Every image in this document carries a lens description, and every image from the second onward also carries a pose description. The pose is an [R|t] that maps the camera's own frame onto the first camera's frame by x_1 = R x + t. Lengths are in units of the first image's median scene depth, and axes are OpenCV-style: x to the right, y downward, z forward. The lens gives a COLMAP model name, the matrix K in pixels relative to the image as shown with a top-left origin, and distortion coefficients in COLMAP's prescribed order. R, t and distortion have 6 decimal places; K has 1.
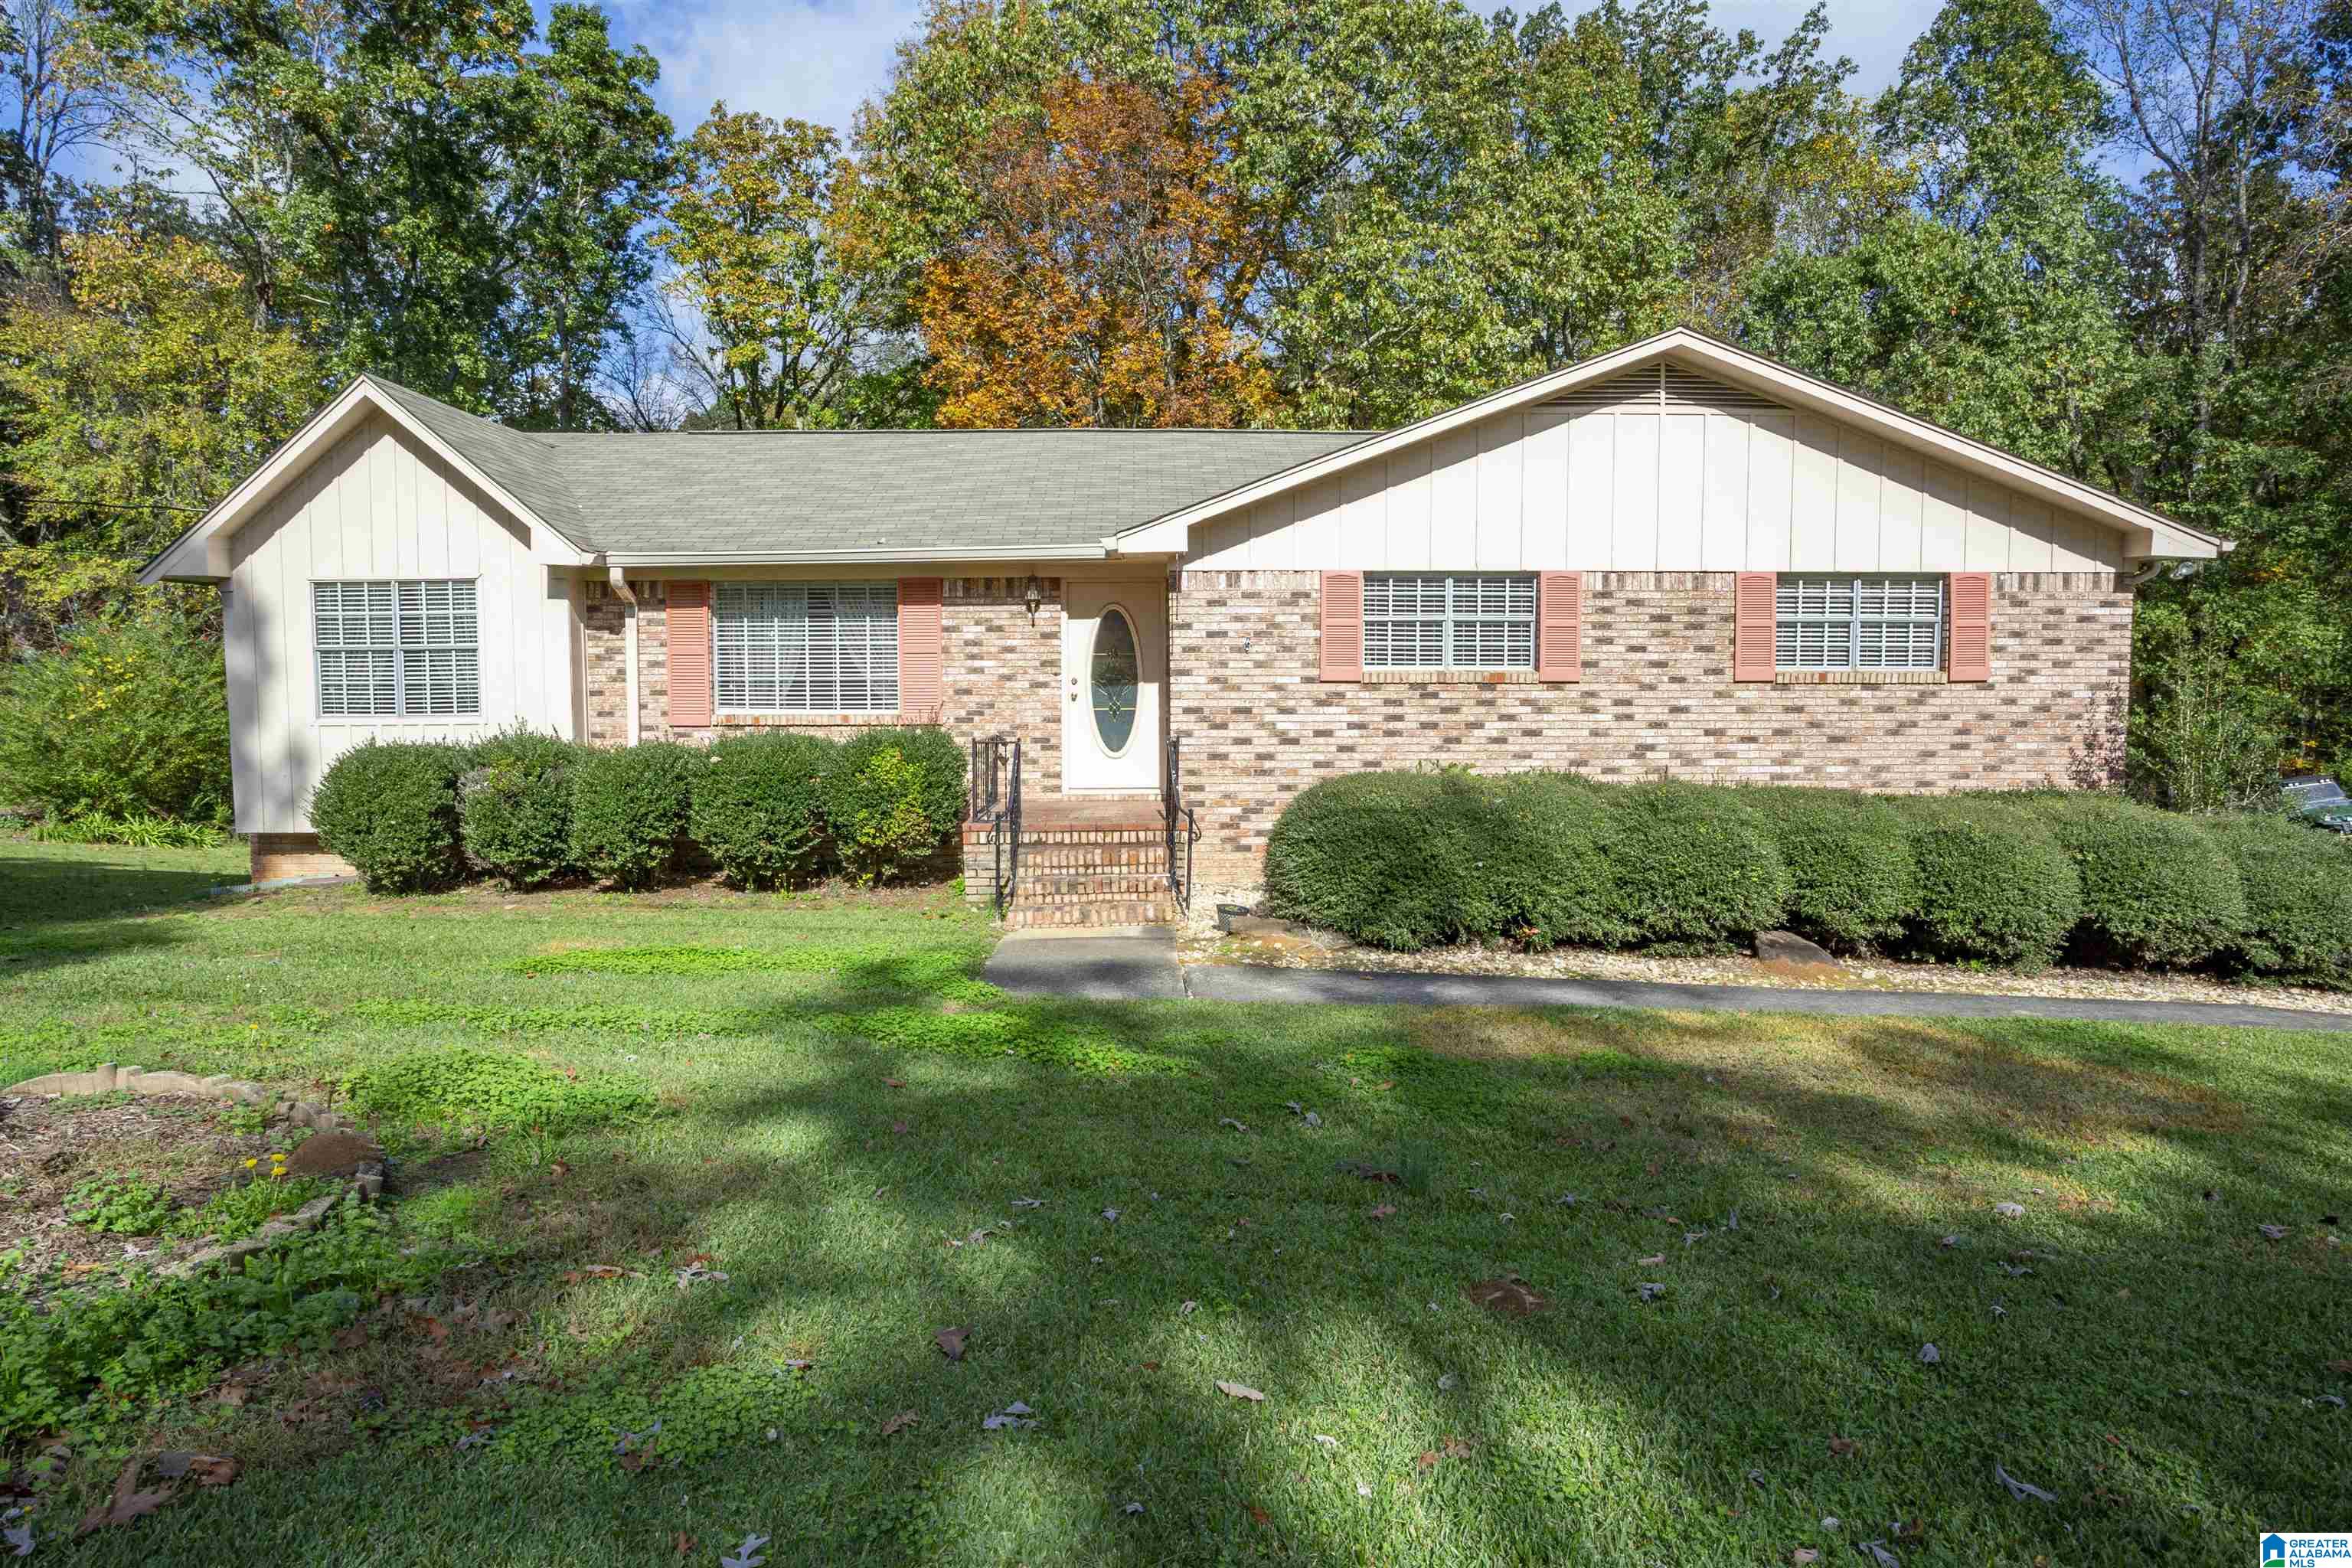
lens RADIAL K [[1386.3, 0, 1176.0], [0, 1386.3, 784.0], [0, 0, 1]] dist [-0.070046, 0.053831]
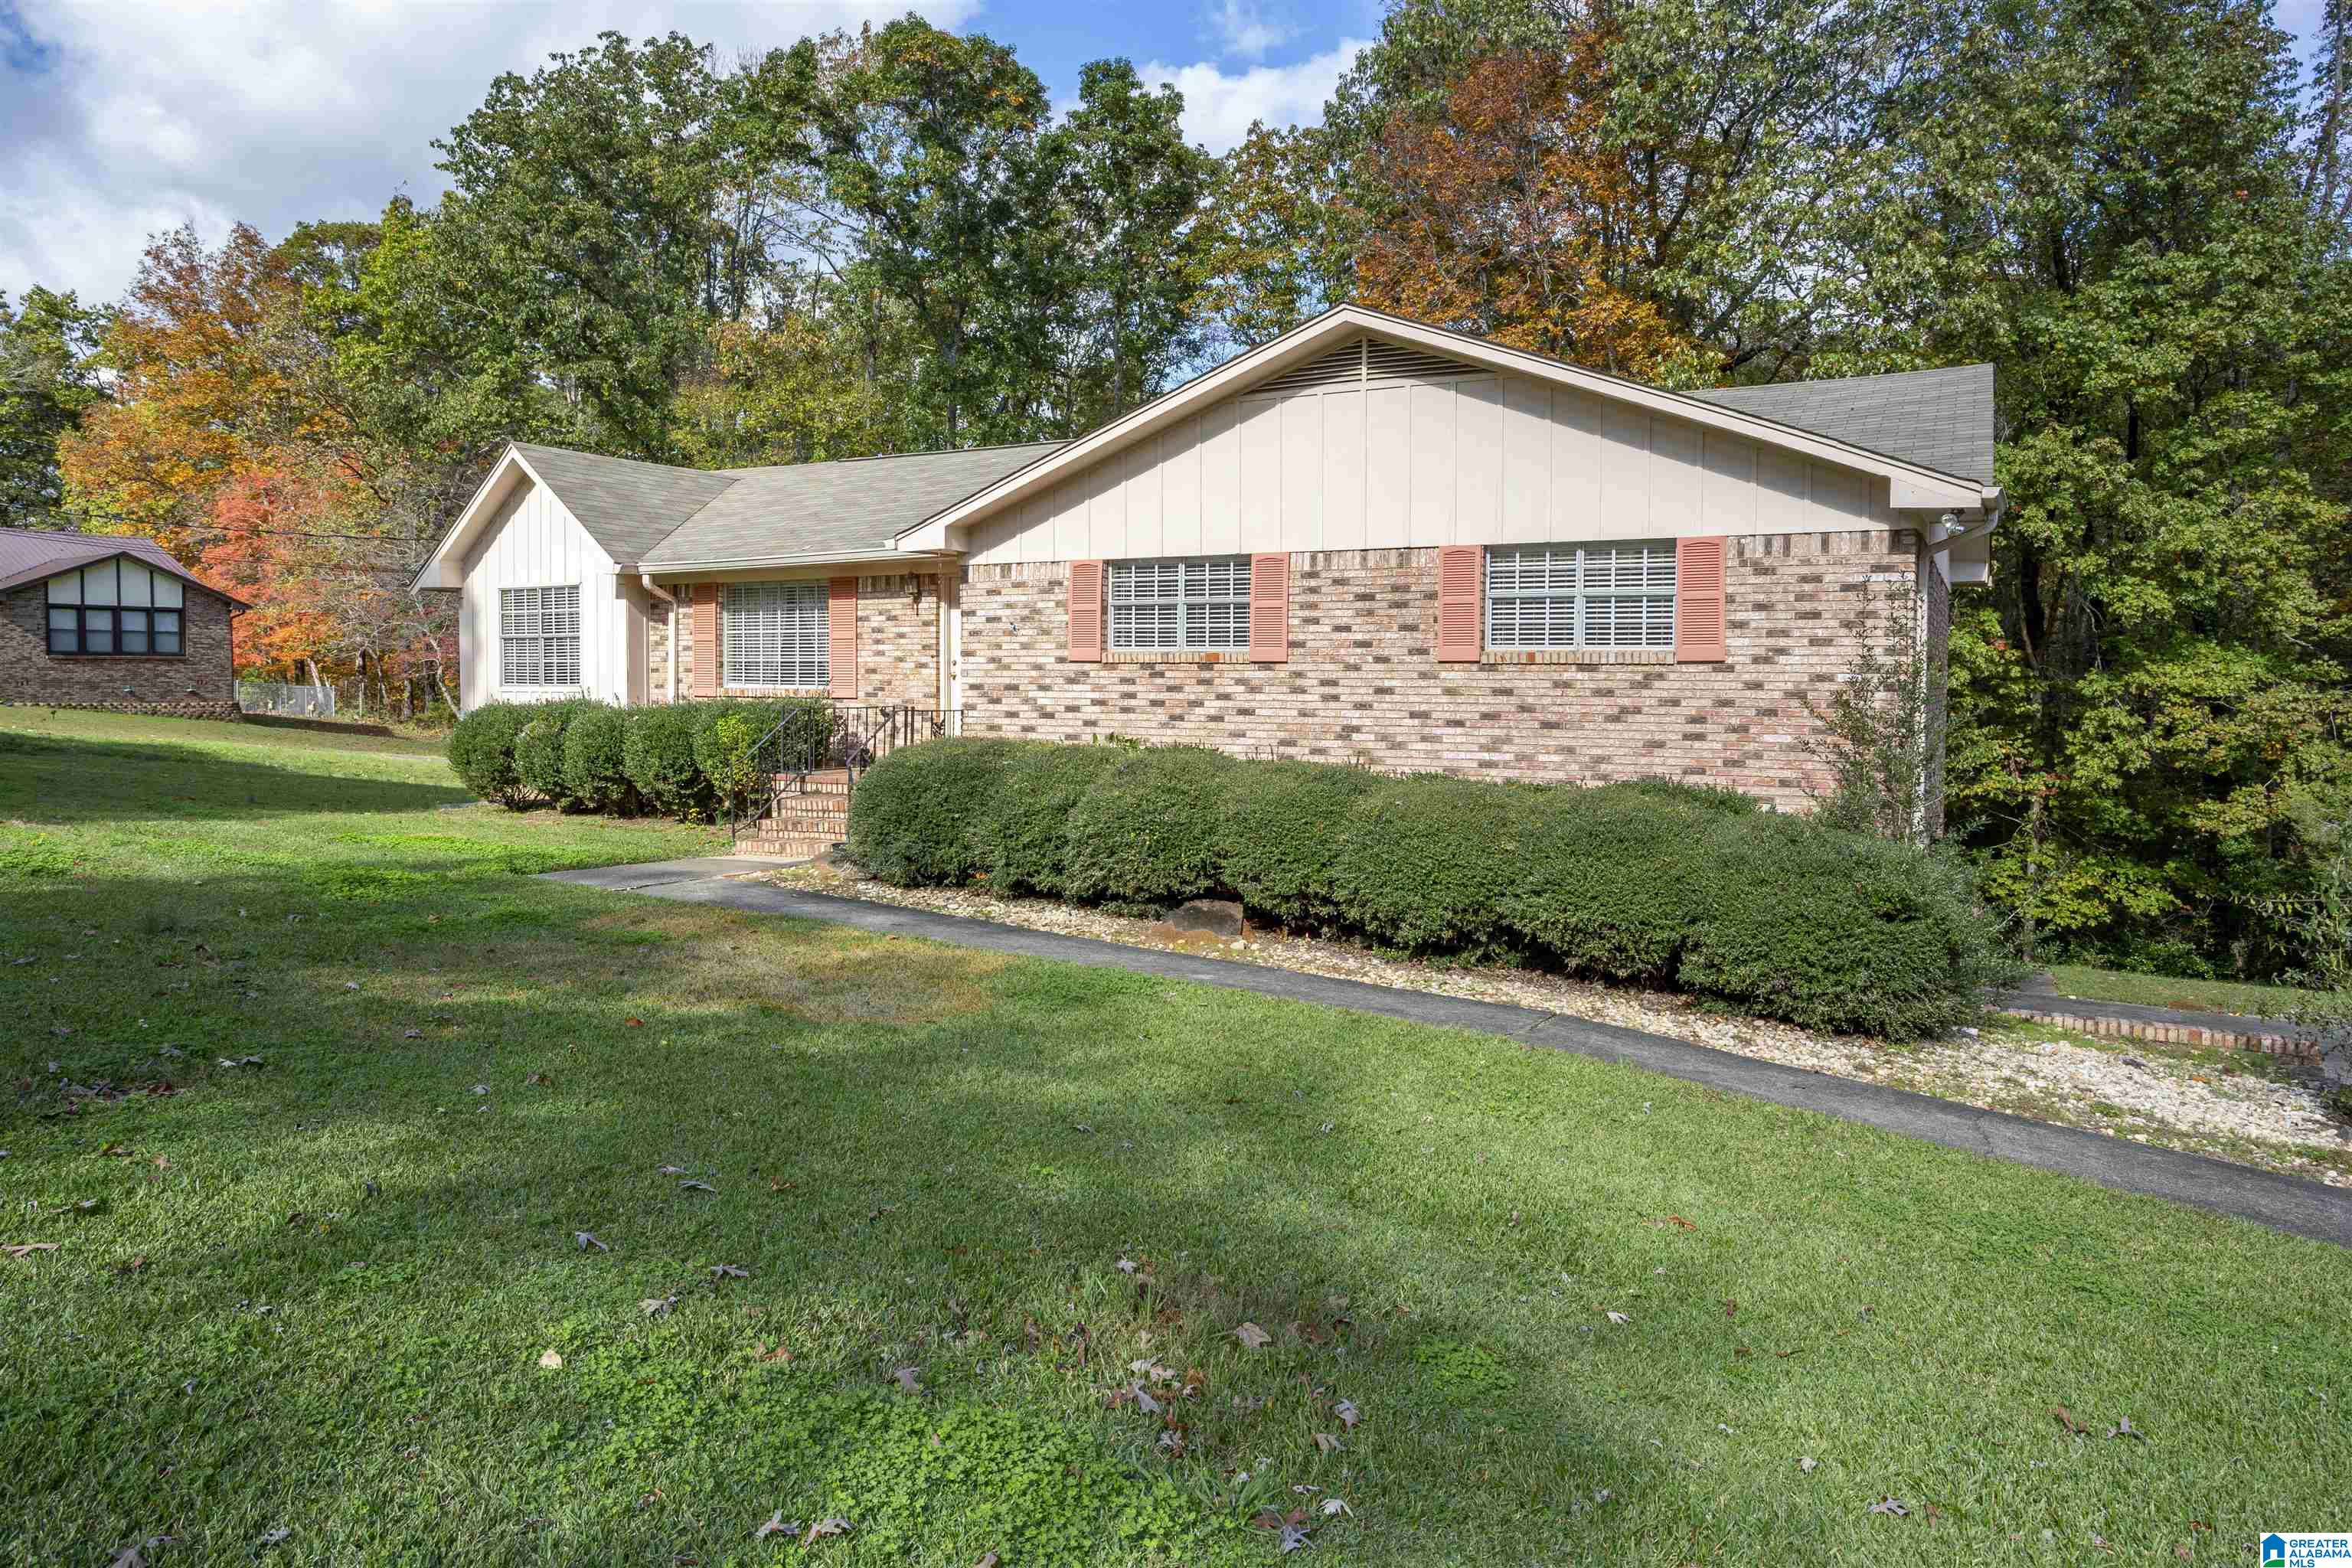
lens RADIAL K [[1502.0, 0, 1183.6], [0, 1502.0, 744.0], [0, 0, 1]] dist [-0.066266, 0.059866]
pose [[0.869885, 0.029406, -0.492377, 0.765598], [-0.047560, 0.998571, -0.024388, 0.015793], [0.490956, 0.044632, 0.870040, 0.013166]]
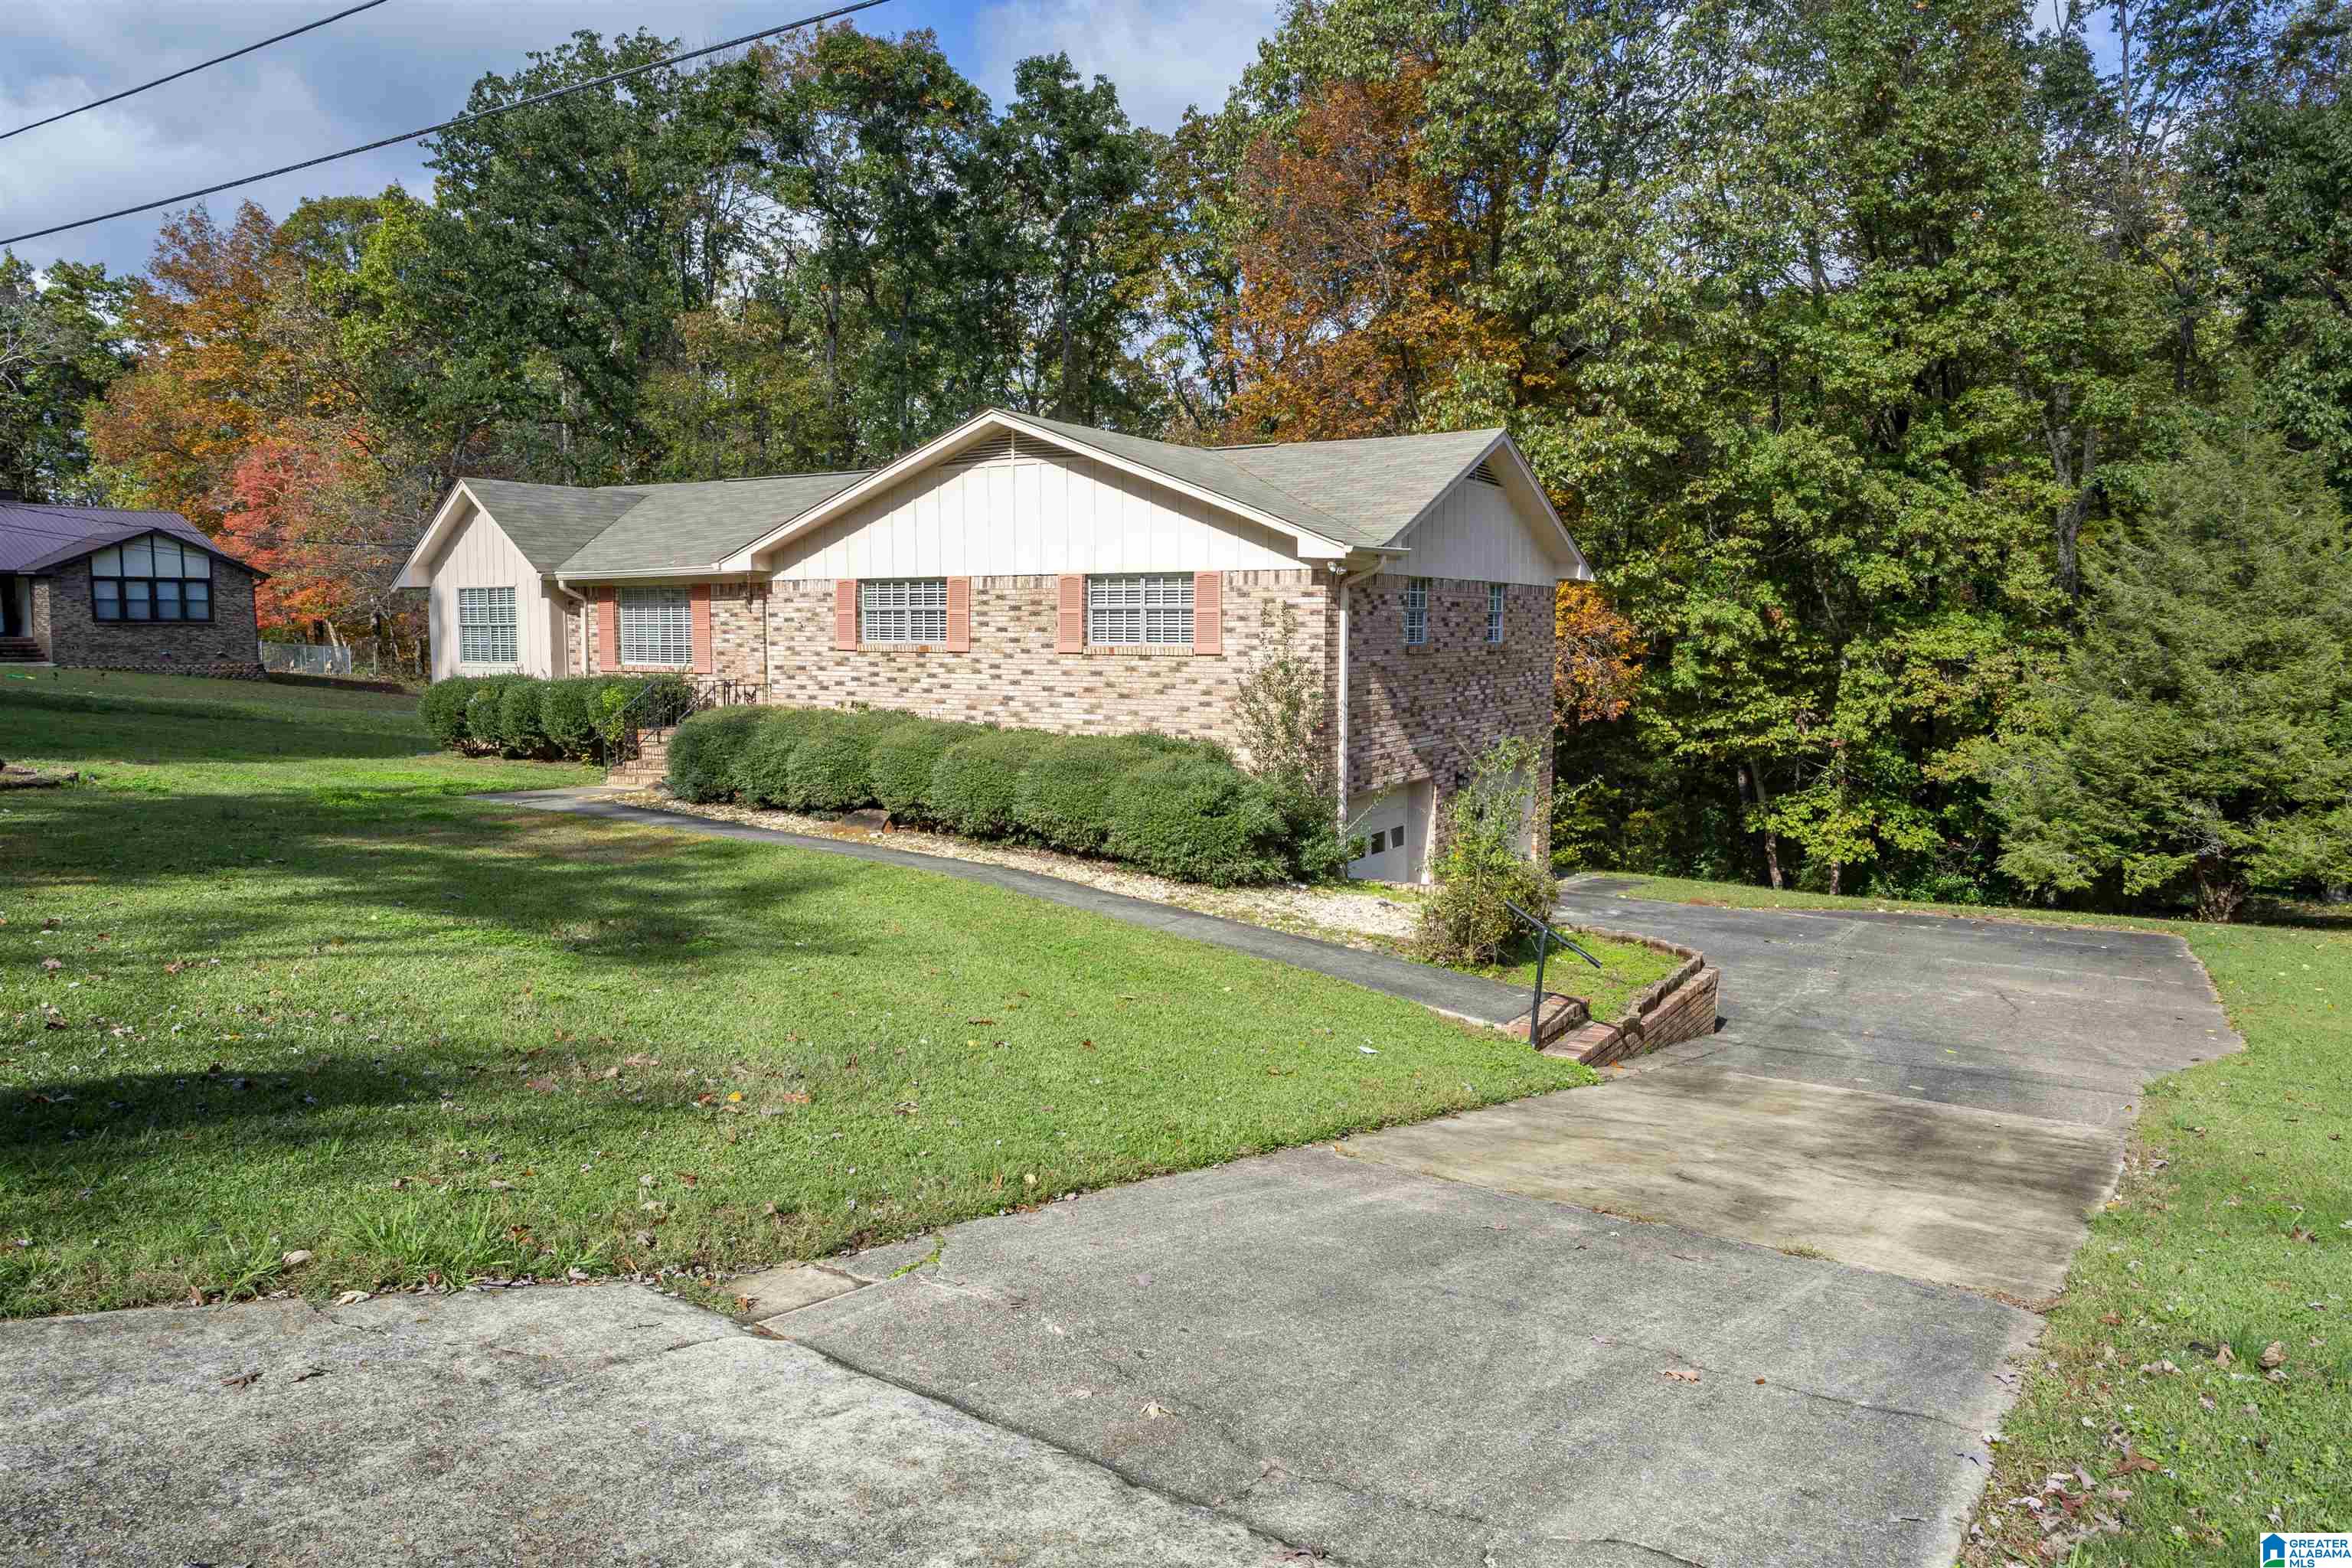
lens RADIAL K [[1572.5, 0, 1176.0], [0, 1572.5, 784.0], [0, 0, 1]] dist [-0.051364, 0.051628]
pose [[0.850188, 0.057549, -0.523324, 1.355653], [-0.046396, 0.998330, 0.034409, -0.001718], [0.524431, -0.004974, 0.851439, -0.304327]]
